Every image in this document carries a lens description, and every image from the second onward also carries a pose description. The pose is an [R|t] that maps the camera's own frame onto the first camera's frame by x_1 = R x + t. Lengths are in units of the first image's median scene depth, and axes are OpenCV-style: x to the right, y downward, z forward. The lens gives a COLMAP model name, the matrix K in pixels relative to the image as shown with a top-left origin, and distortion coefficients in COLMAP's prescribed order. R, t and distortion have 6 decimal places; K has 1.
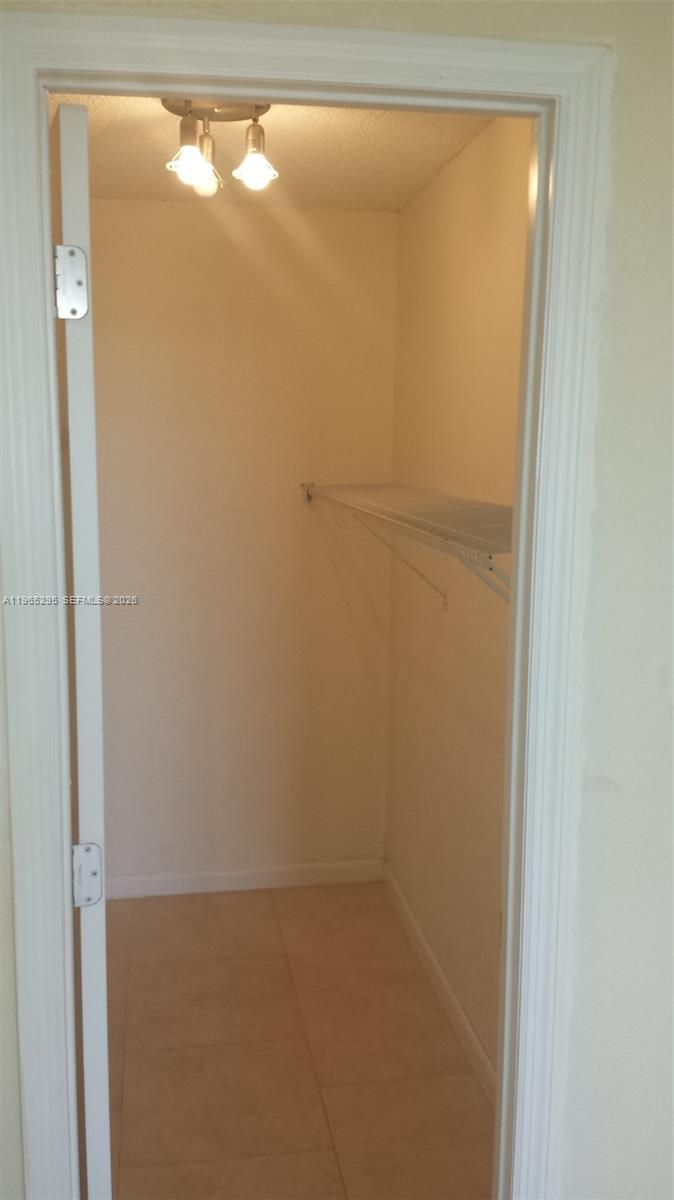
lens RADIAL K [[1119.1, 0, 329.5], [0, 1119.1, 603.3], [0, 0, 1]] dist [0.186000, -0.435371]
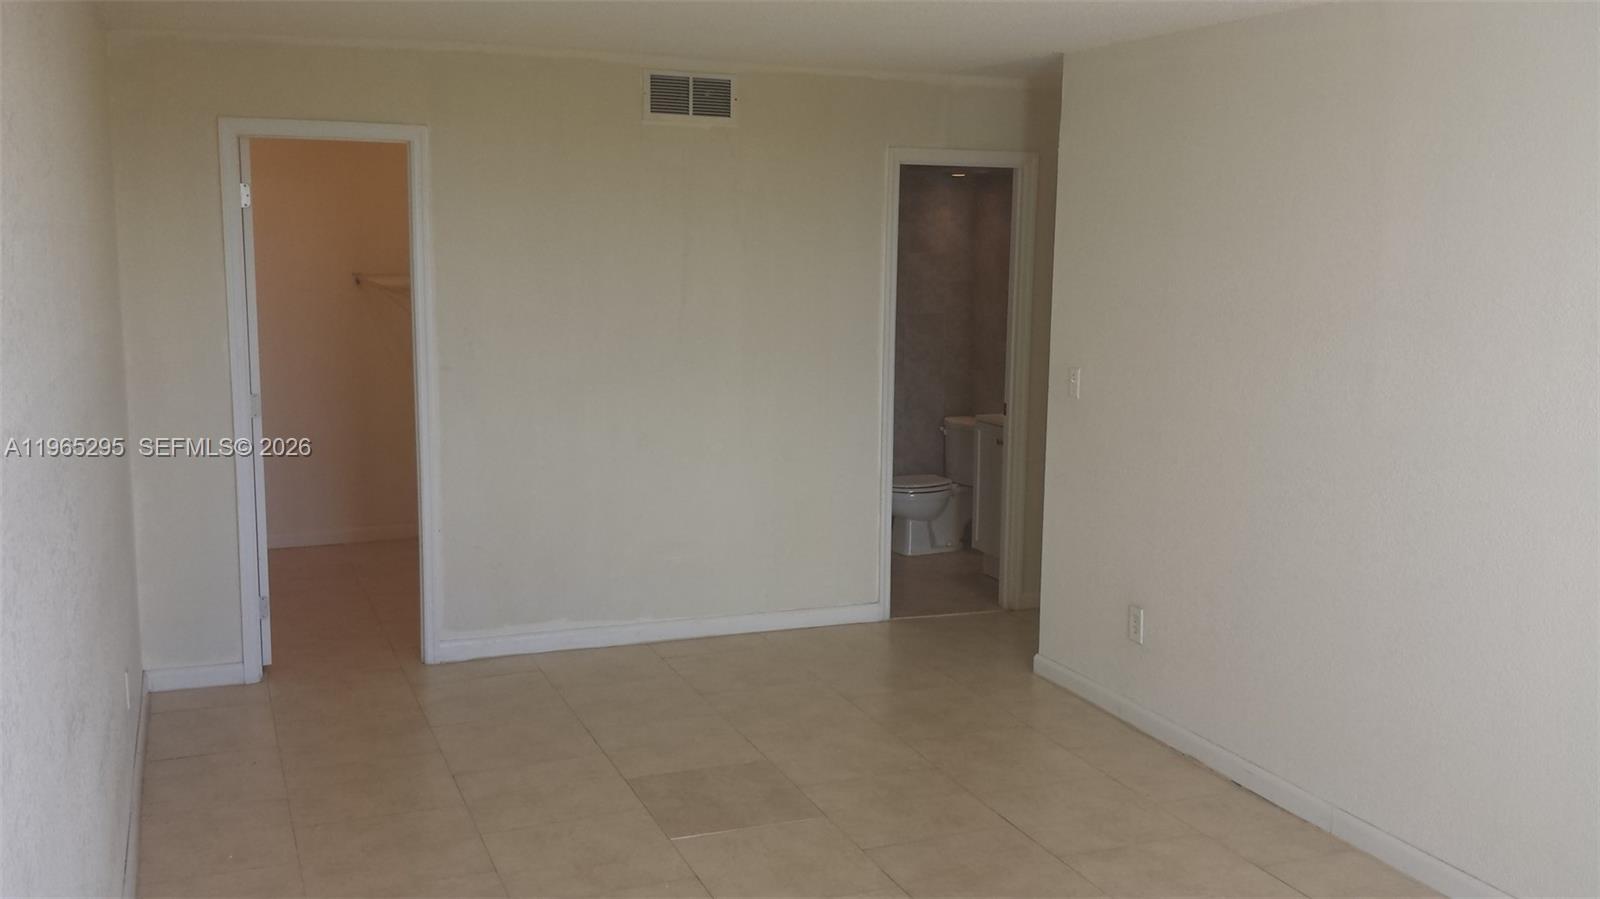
lens RADIAL K [[1492.1, 0, 813.2], [0, 1492.1, 441.7], [0, 0, 1]] dist [0.186000, -0.435371]
pose [[0.989561, -0.025686, 0.141804, 0.610308], [0.032867, 0.998281, -0.048534, 0.554425], [-0.140314, 0.052688, 0.988704, -2.857080]]
